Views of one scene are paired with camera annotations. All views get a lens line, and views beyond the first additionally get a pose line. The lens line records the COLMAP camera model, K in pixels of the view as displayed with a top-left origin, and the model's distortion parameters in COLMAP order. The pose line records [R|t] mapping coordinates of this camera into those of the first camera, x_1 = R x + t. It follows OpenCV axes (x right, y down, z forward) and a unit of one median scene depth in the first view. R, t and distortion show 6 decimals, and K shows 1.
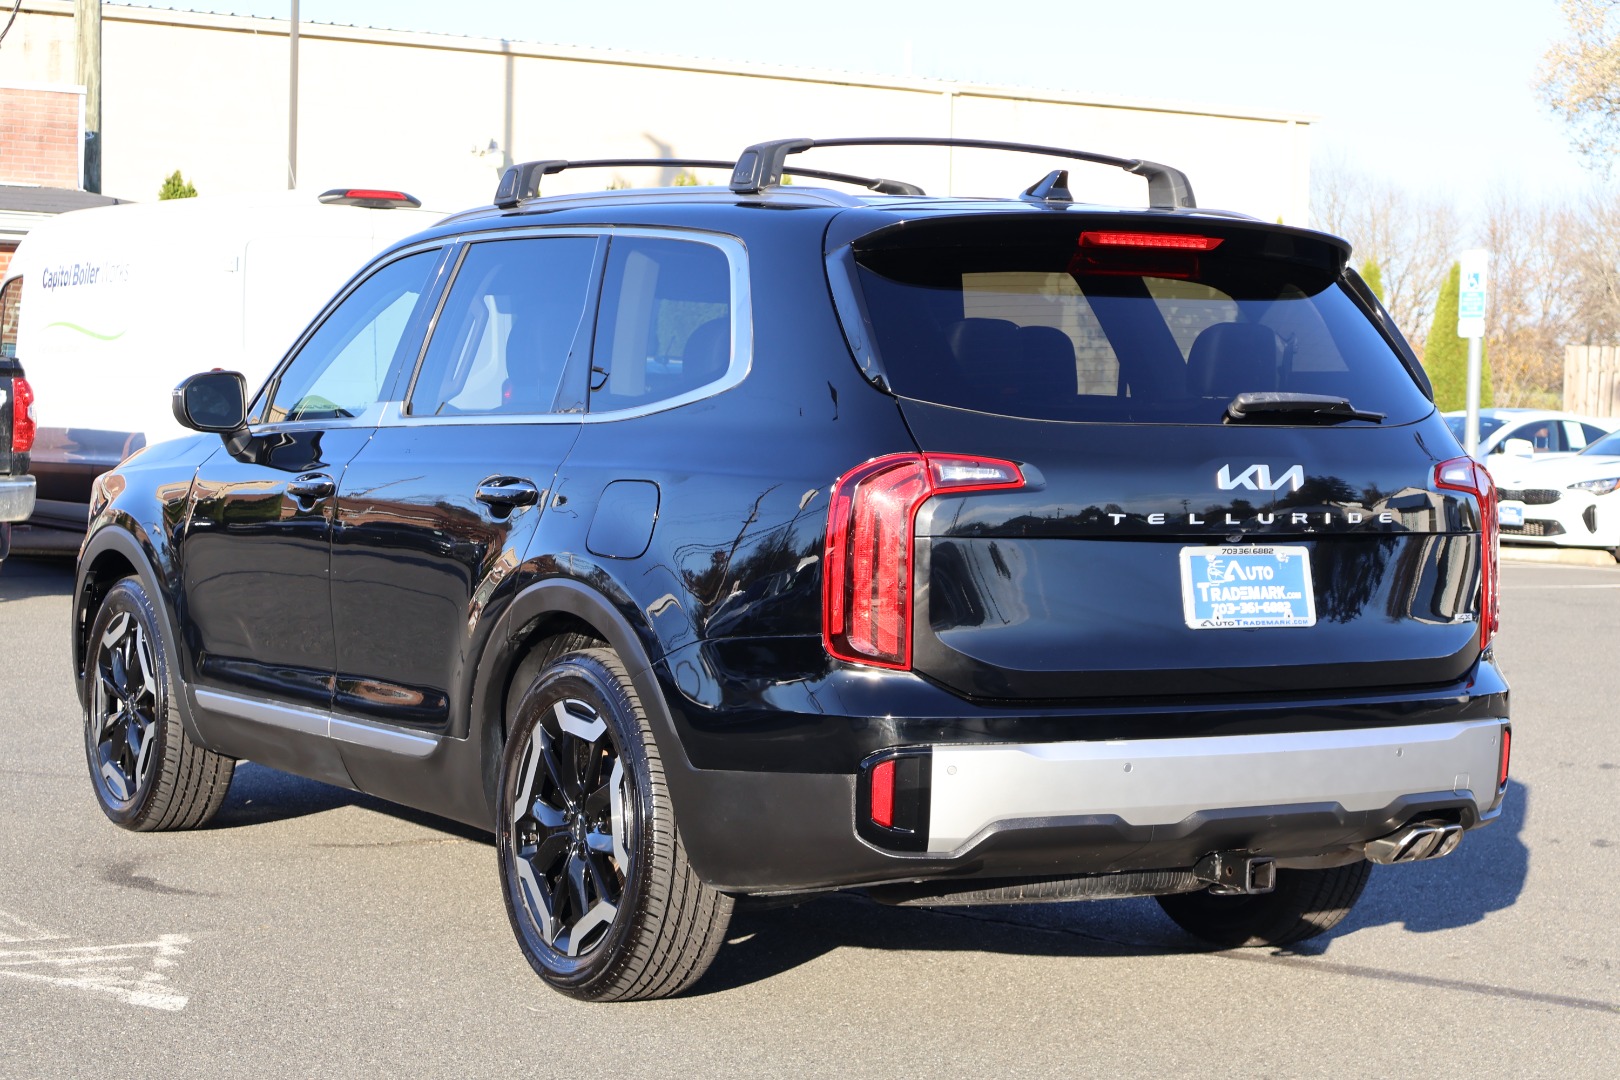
lens RADIAL K [[3219.2, 0, 801.0], [0, 3219.2, 539.9], [0, 0, 1]] dist [-0.005821, 0.000000]
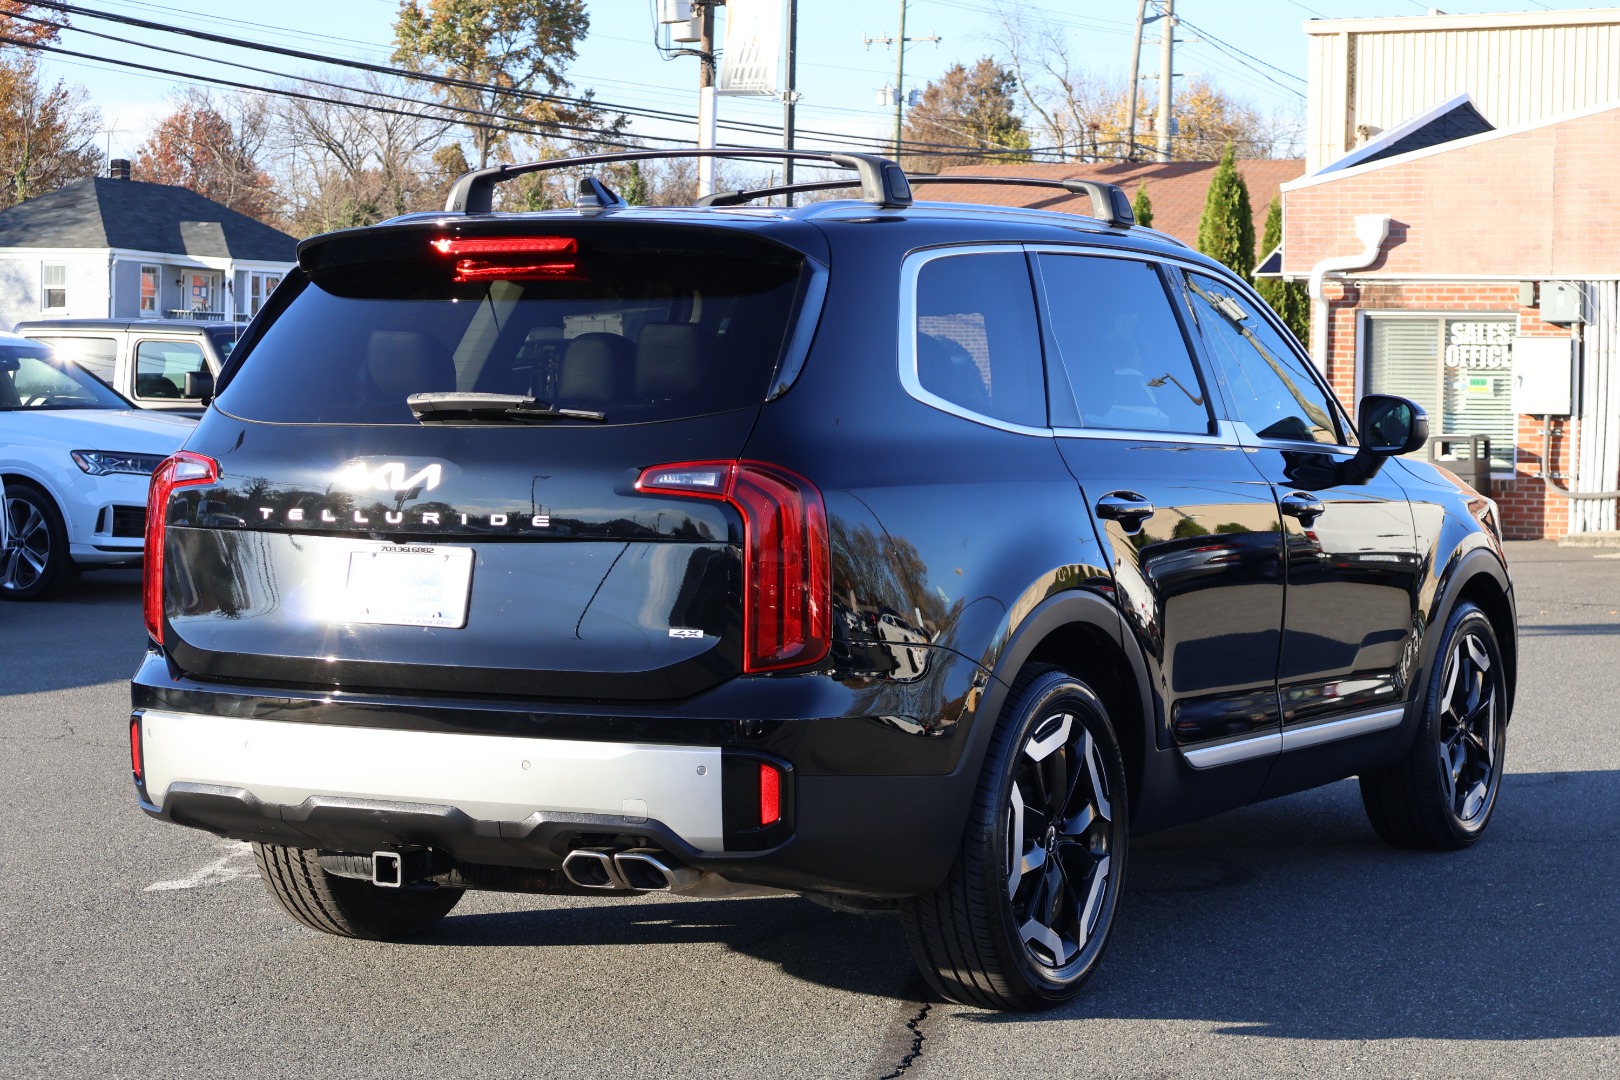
lens RADIAL K [[3219.2, 0, 803.6], [0, 3219.2, 538.6], [0, 0, 1]] dist [-0.005821, 0.000000]
pose [[0.505657, 0.020059, -0.862502, 1.075402], [-0.035079, 0.999381, 0.002677, -0.007091], [0.862021, 0.028901, 0.506047, 0.594435]]
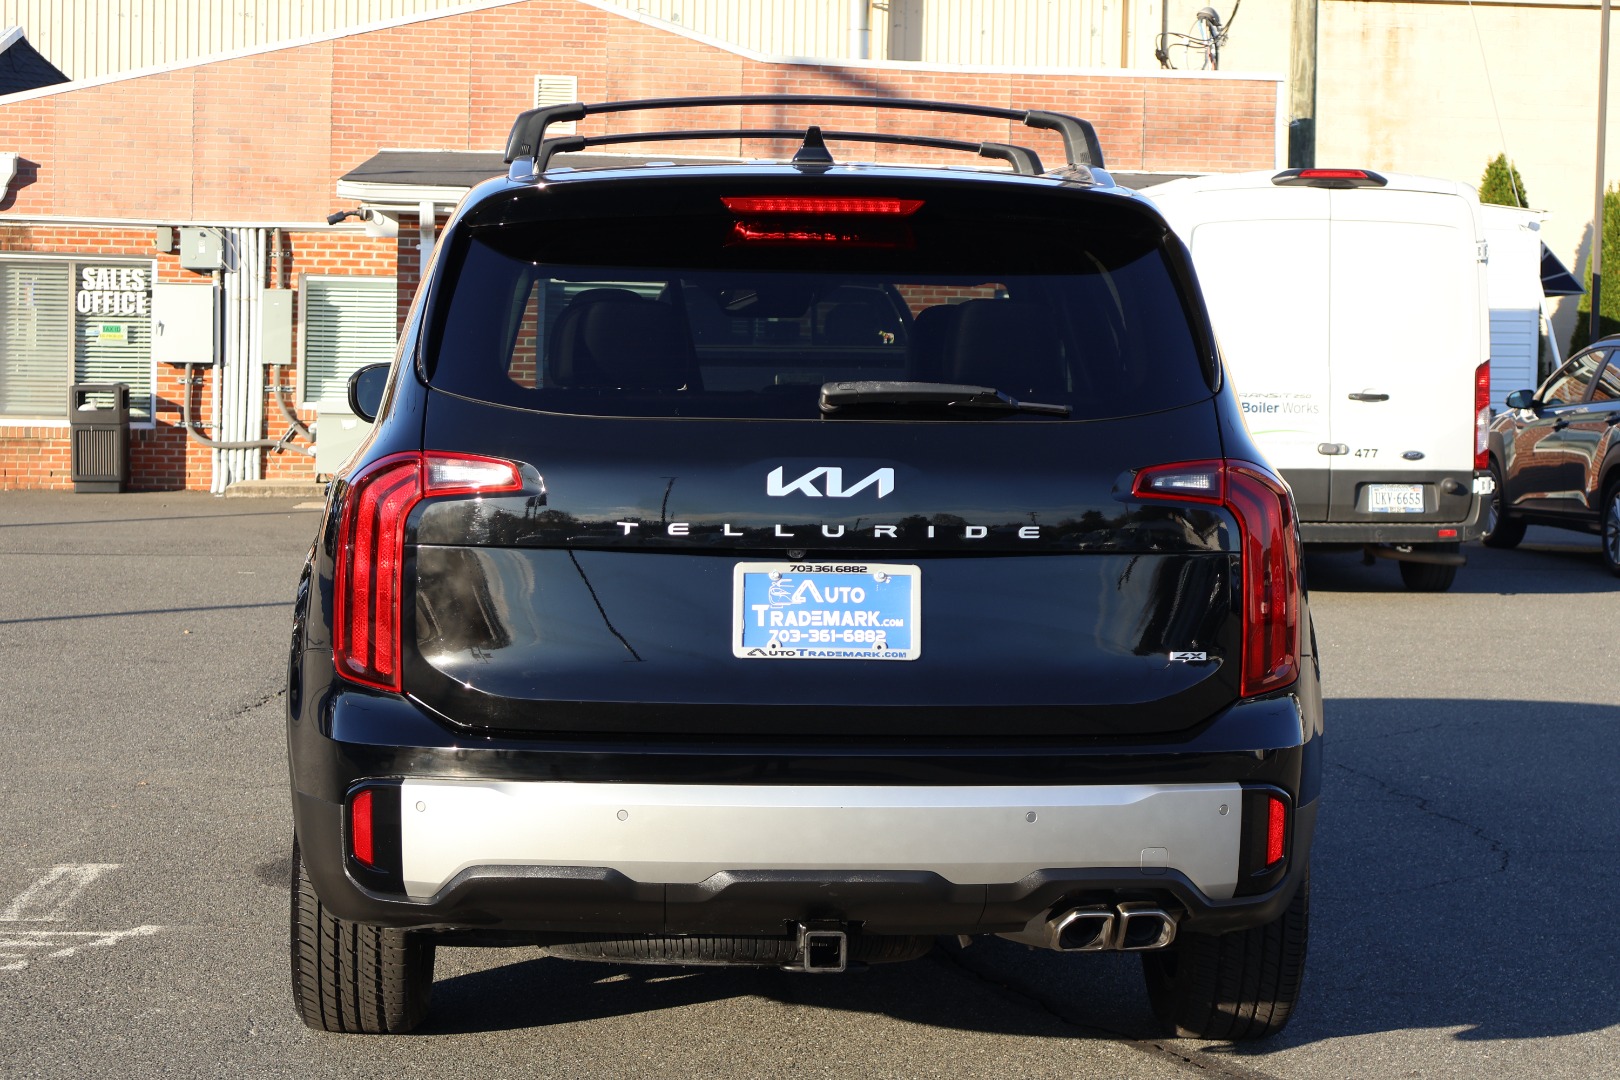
lens RADIAL K [[3219.2, 0, 805.8], [0, 3219.2, 542.1], [0, 0, 1]] dist [-0.005821, 0.000000]
pose [[0.881376, 0.018762, -0.472042, 0.533394], [-0.016699, 0.999824, 0.008558, -0.010694], [0.472120, 0.000340, 0.881534, 0.249330]]
